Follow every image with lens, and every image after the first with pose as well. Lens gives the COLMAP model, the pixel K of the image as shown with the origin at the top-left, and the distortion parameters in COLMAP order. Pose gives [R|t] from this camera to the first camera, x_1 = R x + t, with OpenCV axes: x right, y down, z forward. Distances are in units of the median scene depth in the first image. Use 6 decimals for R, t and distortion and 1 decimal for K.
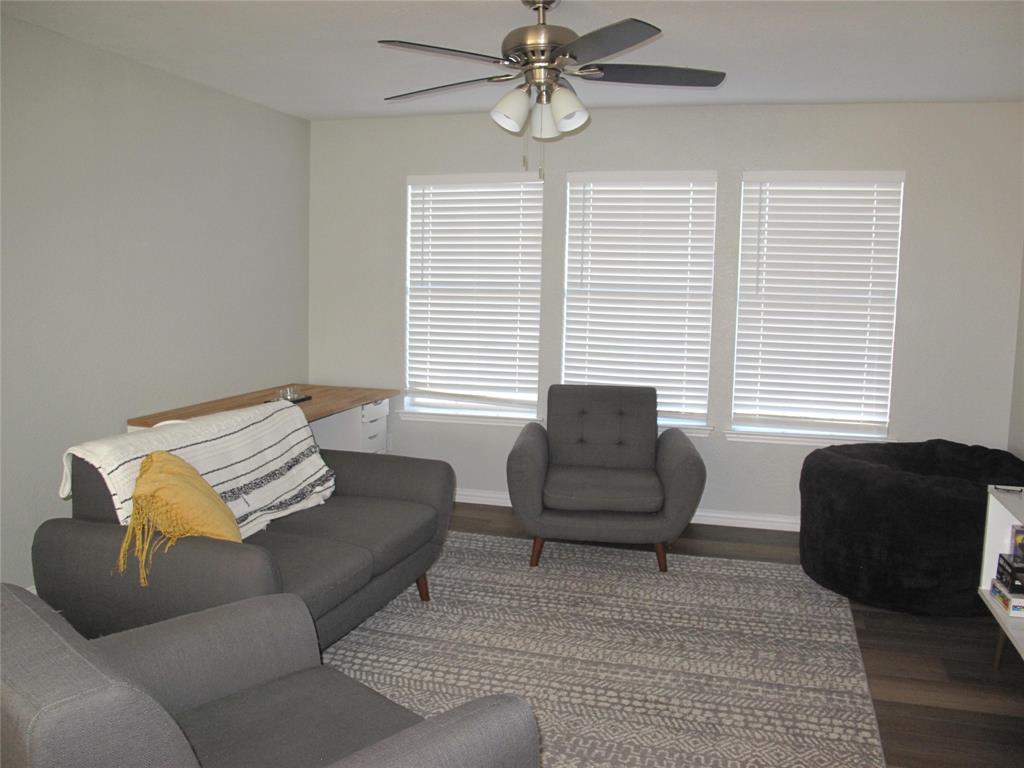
lens RADIAL K [[870.0, 0, 536.1], [0, 870.0, 385.1], [0, 0, 1]] dist [-0.140754, 0.096642]
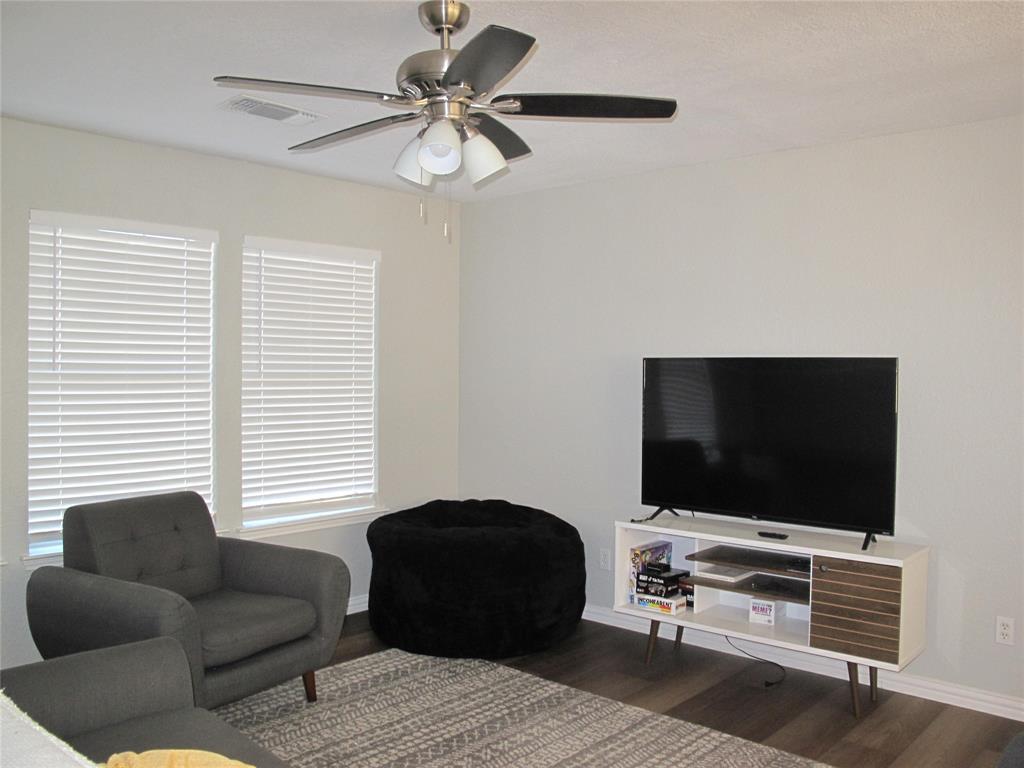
lens RADIAL K [[870.0, 0, 536.1], [0, 870.0, 385.1], [0, 0, 1]] dist [-0.140754, 0.096642]
pose [[0.434906, -0.033552, 0.899851, -0.572627], [0.109035, 0.993915, -0.015638, -0.062576], [-0.893850, 0.104916, 0.435918, 0.476756]]
